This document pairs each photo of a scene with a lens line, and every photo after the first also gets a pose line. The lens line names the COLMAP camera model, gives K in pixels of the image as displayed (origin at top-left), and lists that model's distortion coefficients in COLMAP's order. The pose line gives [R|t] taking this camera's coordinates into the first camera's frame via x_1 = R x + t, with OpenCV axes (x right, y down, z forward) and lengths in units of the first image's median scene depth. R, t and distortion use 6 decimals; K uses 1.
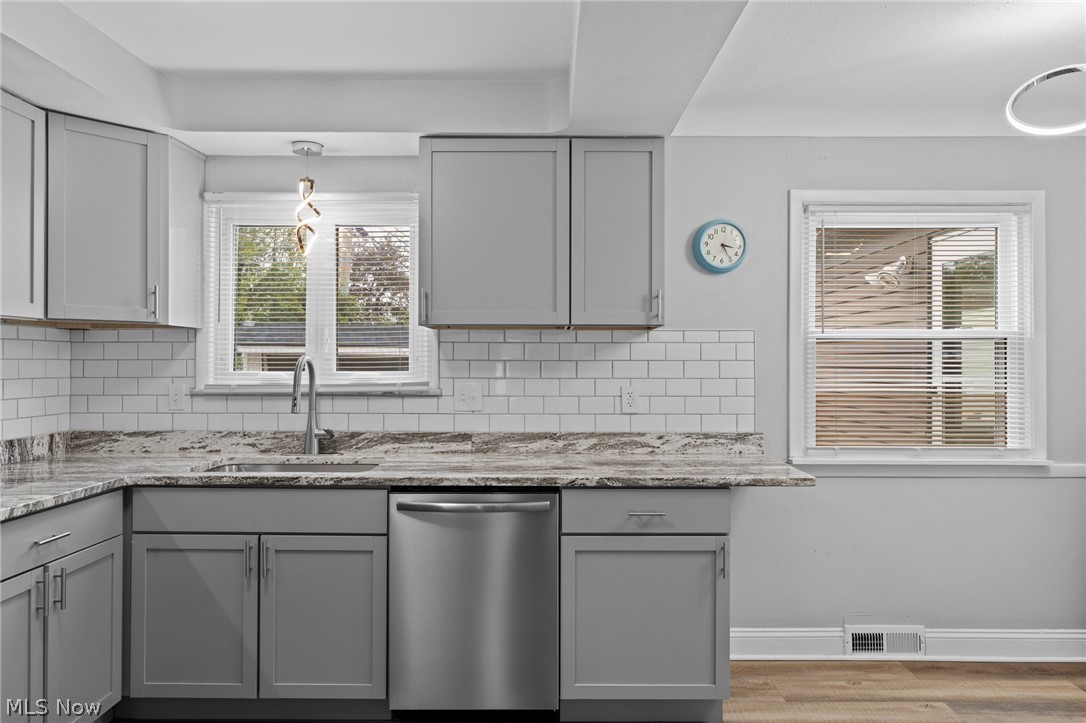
lens RADIAL K [[708.4, 0, 546.8], [0, 708.4, 358.9], [0, 0, 1]] dist [0.000293, 0.002086]
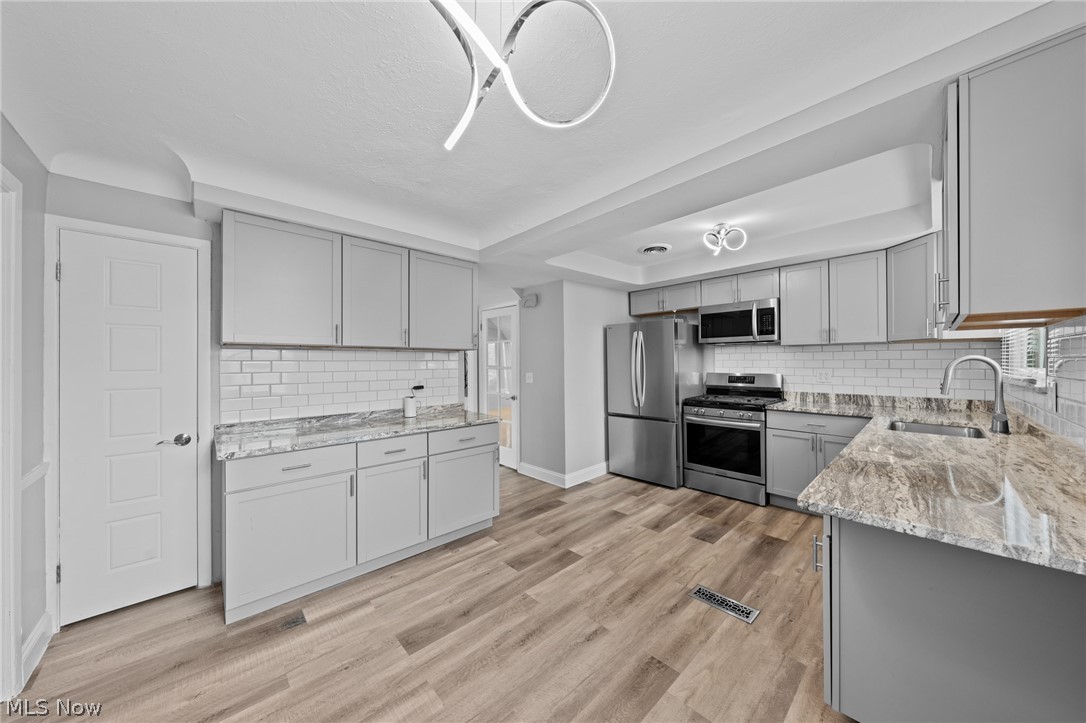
lens RADIAL K [[367.0, 0, 547.2], [0, 367.0, 360.6], [0, 0, 1]] dist [-0.002594, -0.000136]
pose [[-0.722919, -0.001359, -0.690932, 0.721670], [0.005038, 0.999961, -0.007238, 0.005538], [0.690915, -0.008713, -0.722884, 0.896793]]
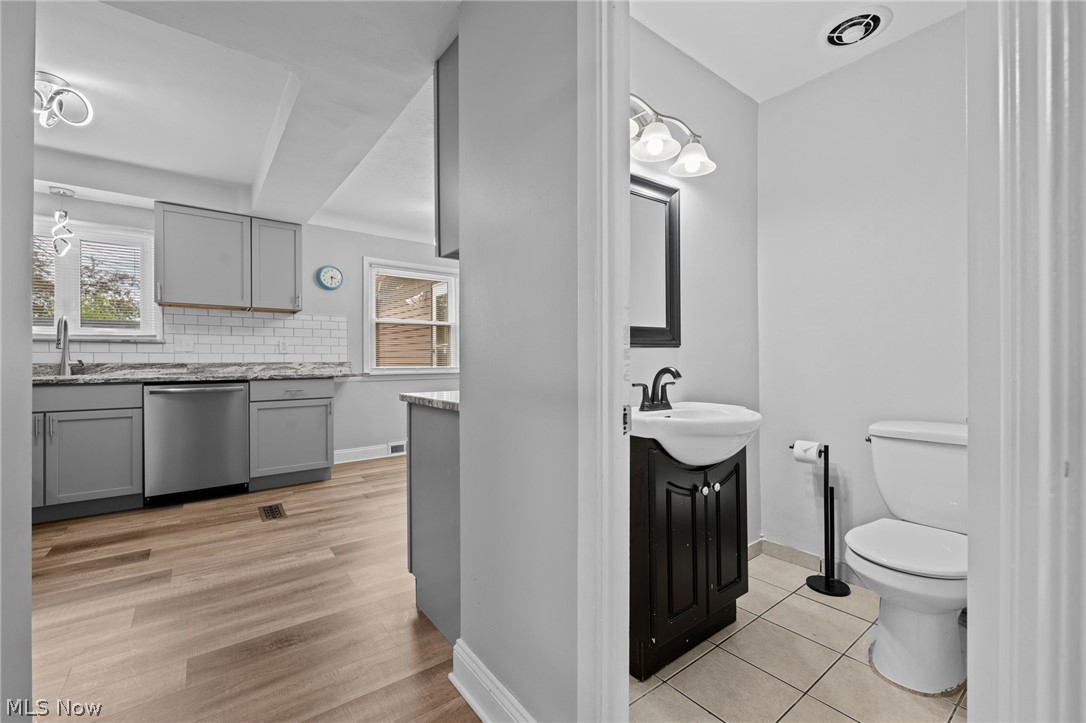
lens RADIAL K [[452.9, 0, 548.5], [0, 452.9, 360.0], [0, 0, 1]] dist [-0.001068, -0.000002]
pose [[0.785887, -0.004955, 0.618351, -0.094975], [0.003958, 0.999988, 0.002983, 0.096638], [-0.618358, 0.000103, 0.785897, -0.530271]]
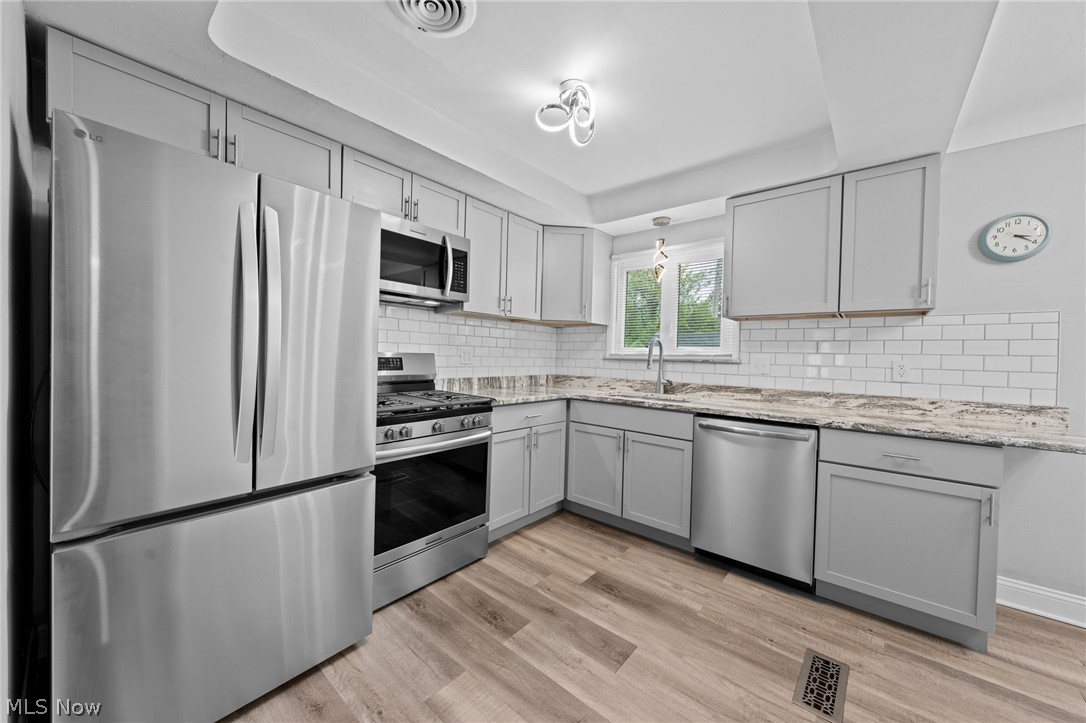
lens RADIAL K [[395.2, 0, 547.1], [0, 395.2, 360.4], [0, 0, 1]] dist [-0.002533, -0.000083]
pose [[0.768842, 0.025396, -0.638934, 0.081409], [-0.021234, 0.999674, 0.014184, 0.042165], [0.639086, 0.002662, 0.769131, 0.052529]]
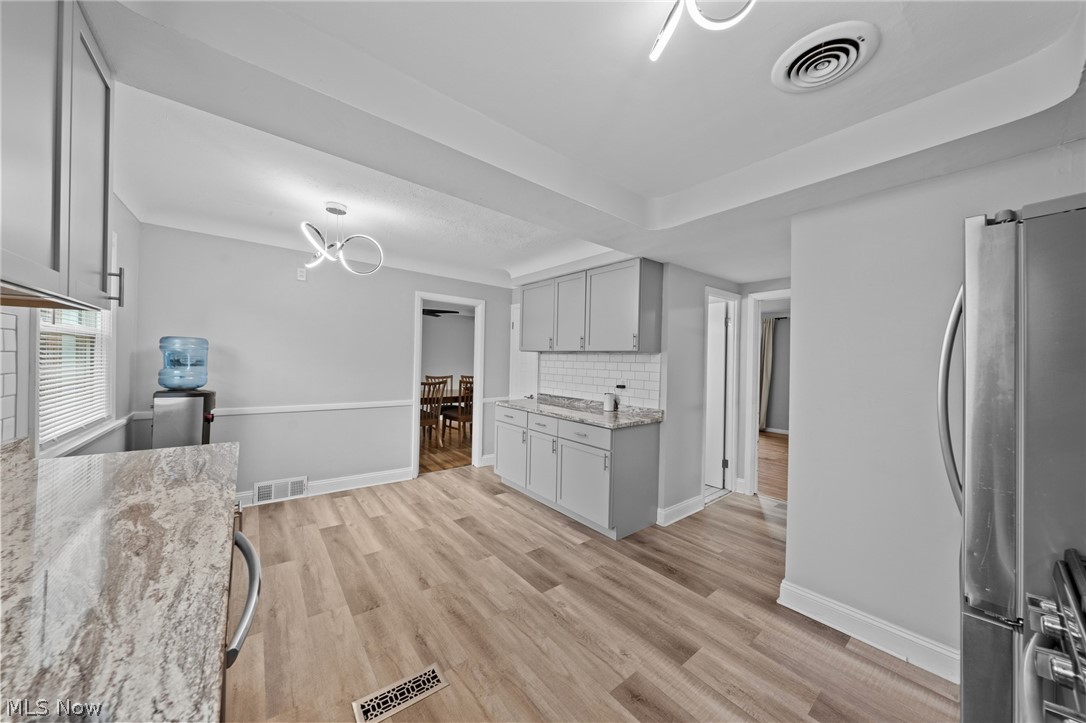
lens RADIAL K [[367.0, 0, 547.2], [0, 367.0, 360.6], [0, 0, 1]] dist [-0.002594, -0.000136]
pose [[-0.634803, -0.018228, 0.772459, -0.436421], [-0.026328, 0.999651, 0.001953, -0.004640], [-0.772225, -0.019097, -0.635062, 0.800904]]
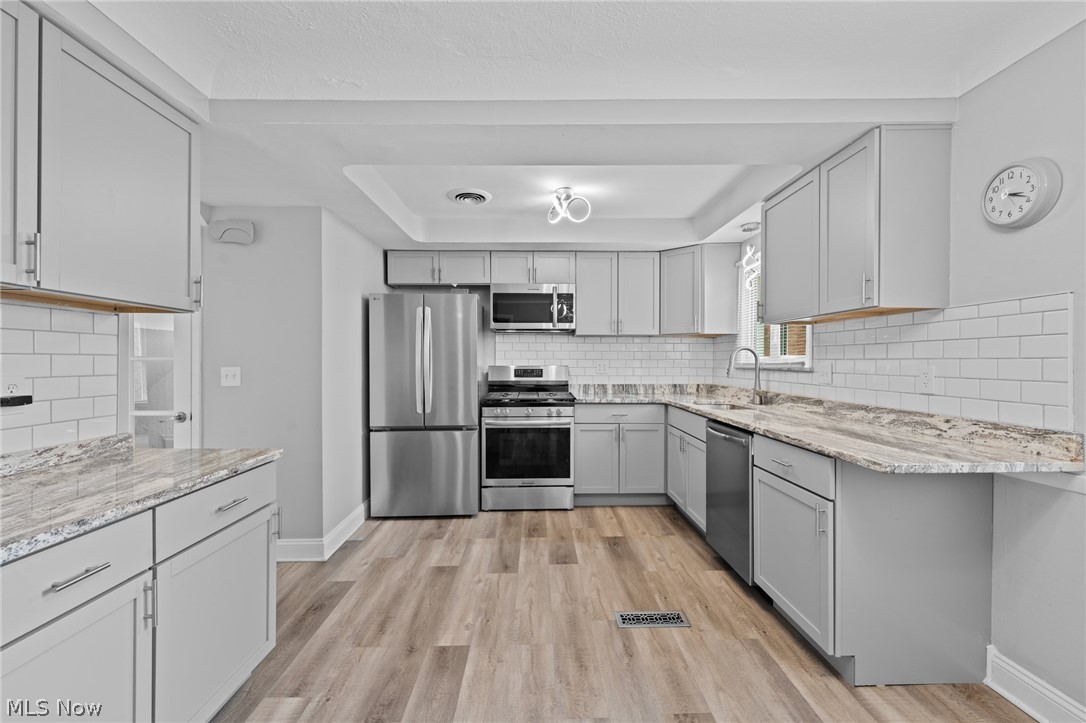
lens RADIAL K [[469.2, 0, 545.7], [0, 469.2, 360.7], [0, 0, 1]] dist [0.001134, -0.000290]
pose [[0.028612, -0.001348, -0.999590, 0.773466], [0.001437, 0.999998, -0.001308, 0.030653], [0.999590, -0.001399, 0.028614, 0.449523]]
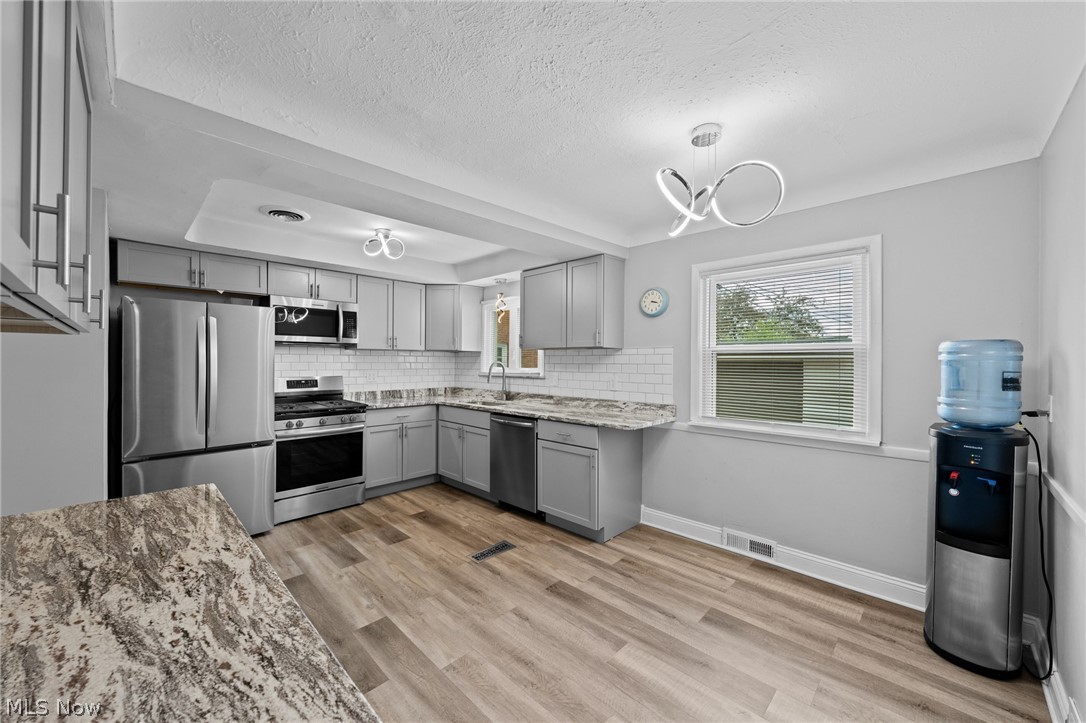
lens RADIAL K [[410.7, 0, 547.1], [0, 410.7, 361.2], [0, 0, 1]] dist [-0.002819, -0.000150]
pose [[0.721447, 0.000106, -0.692470, 0.791586], [-0.000531, 1.000000, -0.000401, -0.004943], [0.692470, 0.000656, 0.721447, 0.039649]]
